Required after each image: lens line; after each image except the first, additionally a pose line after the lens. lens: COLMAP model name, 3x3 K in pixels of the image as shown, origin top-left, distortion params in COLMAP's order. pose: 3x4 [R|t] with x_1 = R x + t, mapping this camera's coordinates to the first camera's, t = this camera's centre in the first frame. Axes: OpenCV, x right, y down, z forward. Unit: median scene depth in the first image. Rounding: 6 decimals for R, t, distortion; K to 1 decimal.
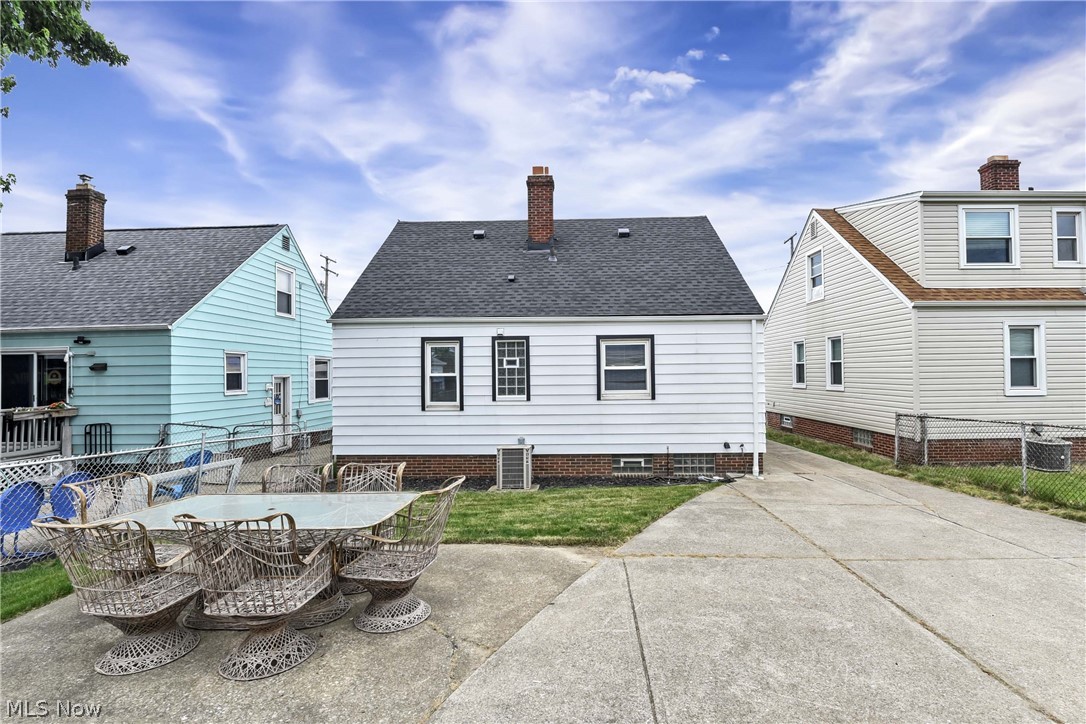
lens RADIAL K [[485.1, 0, 543.3], [0, 485.1, 359.9], [0, 0, 1]] dist [-0.000611, -0.009867]
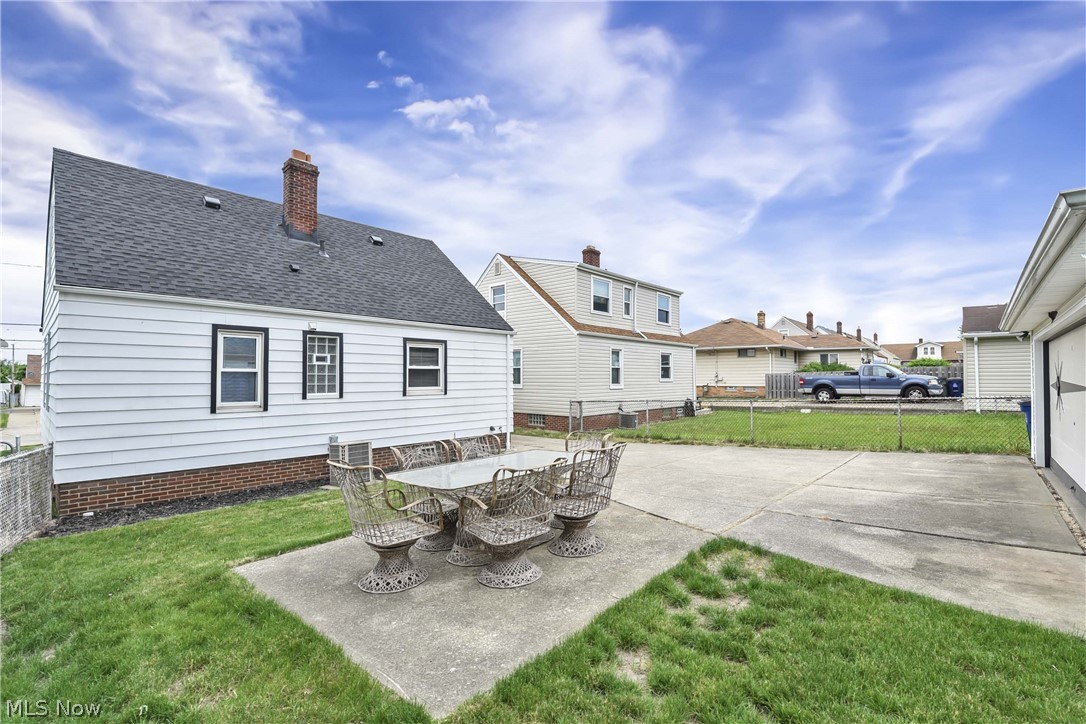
lens RADIAL K [[493.2, 0, 553.1], [0, 493.2, 359.7], [0, 0, 1]] dist [-0.001320, -0.010632]
pose [[0.635462, 0.038137, 0.771190, -0.531705], [-0.025821, 0.999270, -0.028140, 0.022868], [-0.771701, -0.002031, 0.635983, 0.023917]]
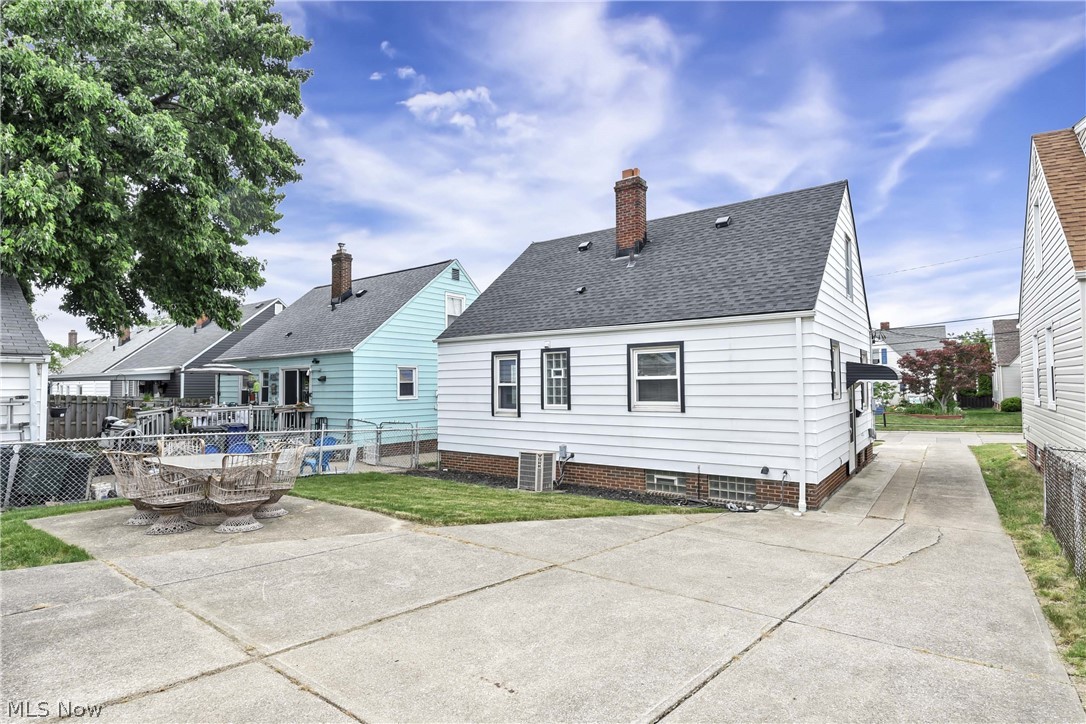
lens RADIAL K [[542.8, 0, 536.2], [0, 542.8, 358.6], [0, 0, 1]] dist [0.003149, -0.000204]
pose [[0.822796, -0.024371, -0.567814, 0.567889], [0.017050, 0.999689, -0.018201, -0.005308], [0.568081, 0.005294, 0.822955, 0.006395]]
